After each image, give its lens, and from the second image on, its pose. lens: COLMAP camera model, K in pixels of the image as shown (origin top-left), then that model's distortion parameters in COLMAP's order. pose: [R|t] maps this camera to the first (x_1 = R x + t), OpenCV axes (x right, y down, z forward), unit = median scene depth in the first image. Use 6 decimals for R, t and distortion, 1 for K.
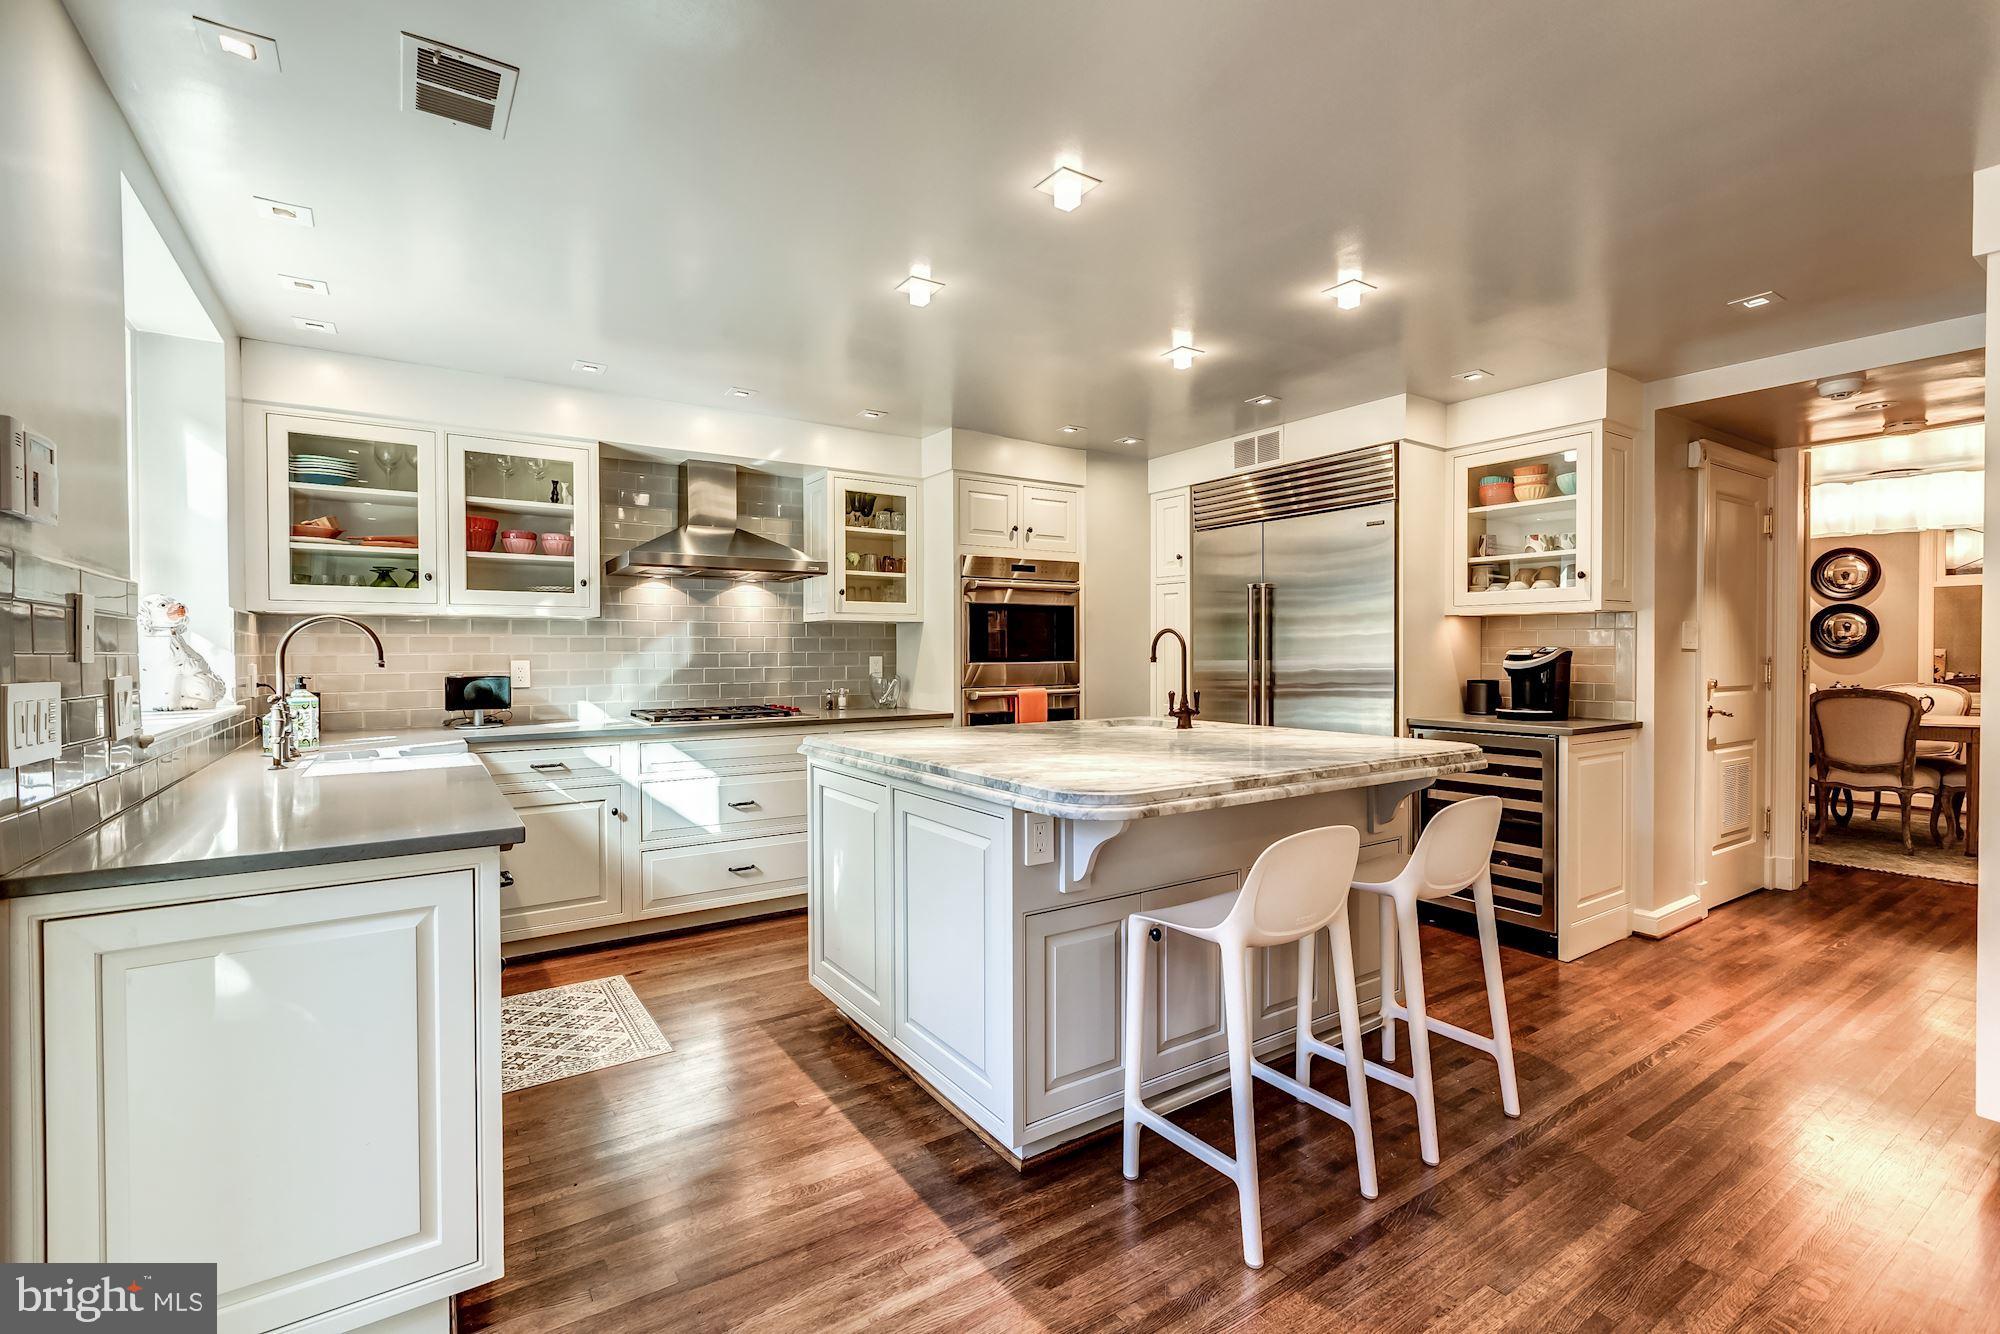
lens RADIAL K [[890.5, 0, 1009.7], [0, 890.5, 662.9], [0, 0, 1]] dist [0.001507, 0.001031]
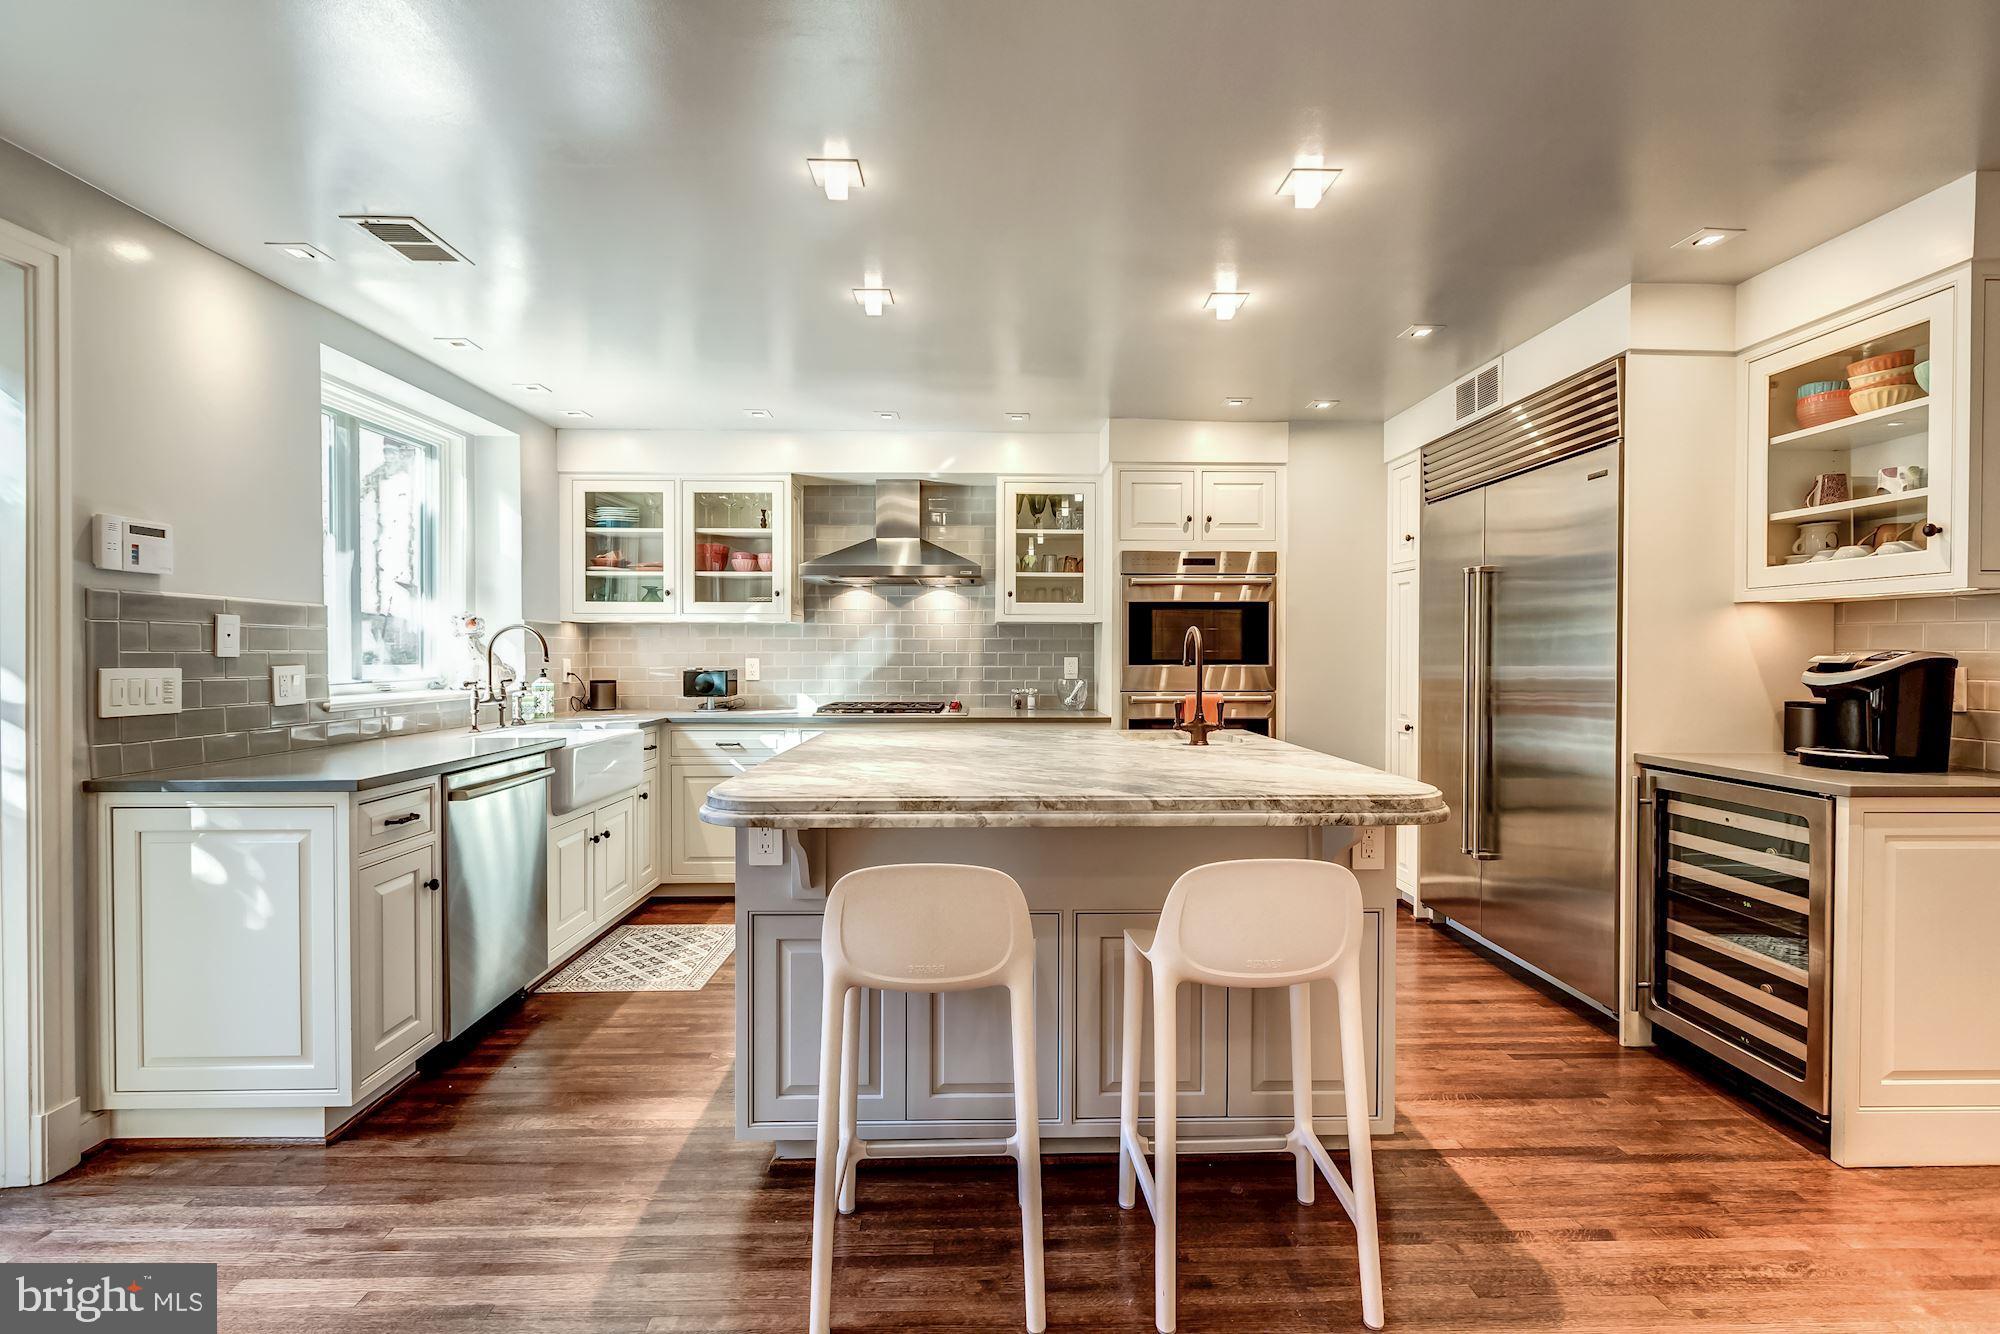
lens RADIAL K [[890.5, 0, 1007.7], [0, 890.5, 664.0], [0, 0, 1]] dist [0.001507, 0.001031]
pose [[0.843185, 0.012040, -0.537489, 0.388798], [-0.011435, 0.999925, 0.004460, -0.004101], [0.537502, 0.002386, 0.843259, 0.146590]]
